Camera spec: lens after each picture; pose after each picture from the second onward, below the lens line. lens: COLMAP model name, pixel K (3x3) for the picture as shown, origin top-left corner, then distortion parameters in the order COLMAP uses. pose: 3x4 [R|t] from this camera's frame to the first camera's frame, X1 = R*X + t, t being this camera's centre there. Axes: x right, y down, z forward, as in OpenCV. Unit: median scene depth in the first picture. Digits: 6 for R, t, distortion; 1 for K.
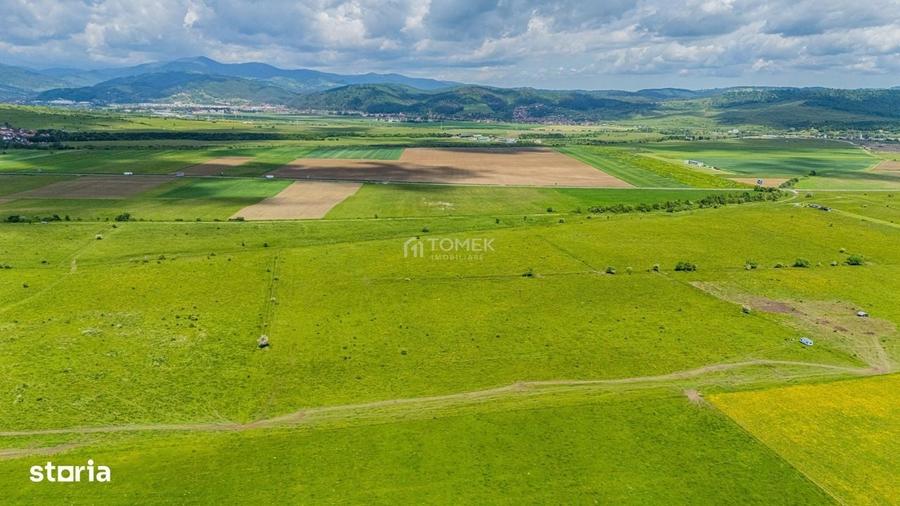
lens RADIAL K [[657.3, 0, 446.8], [0, 657.3, 270.8], [0, 0, 1]] dist [0.051919, -0.021443]
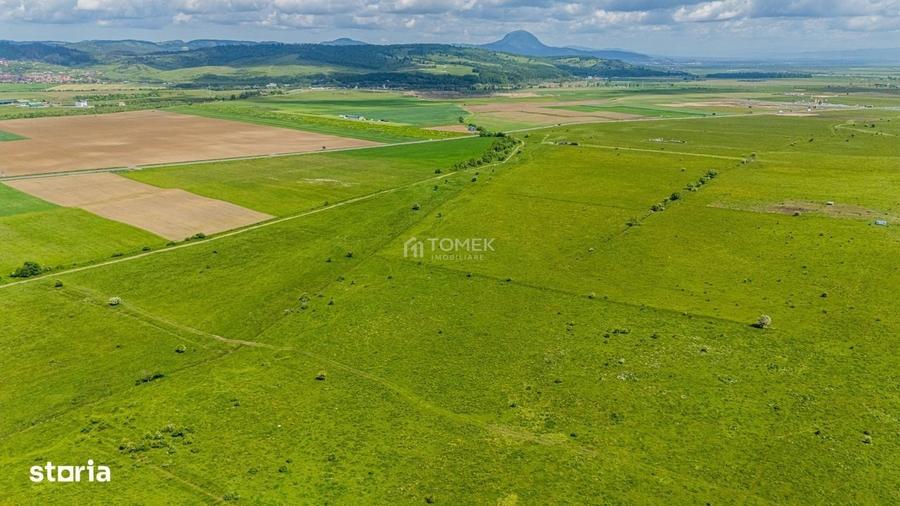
lens RADIAL K [[659.1, 0, 447.9], [0, 659.1, 247.8], [0, 0, 1]] dist [0.059070, -0.046239]
pose [[0.711957, -0.206515, 0.671170, -0.590641], [0.184641, 0.977201, 0.104816, -0.089106], [-0.677514, 0.049301, 0.733856, 0.281053]]
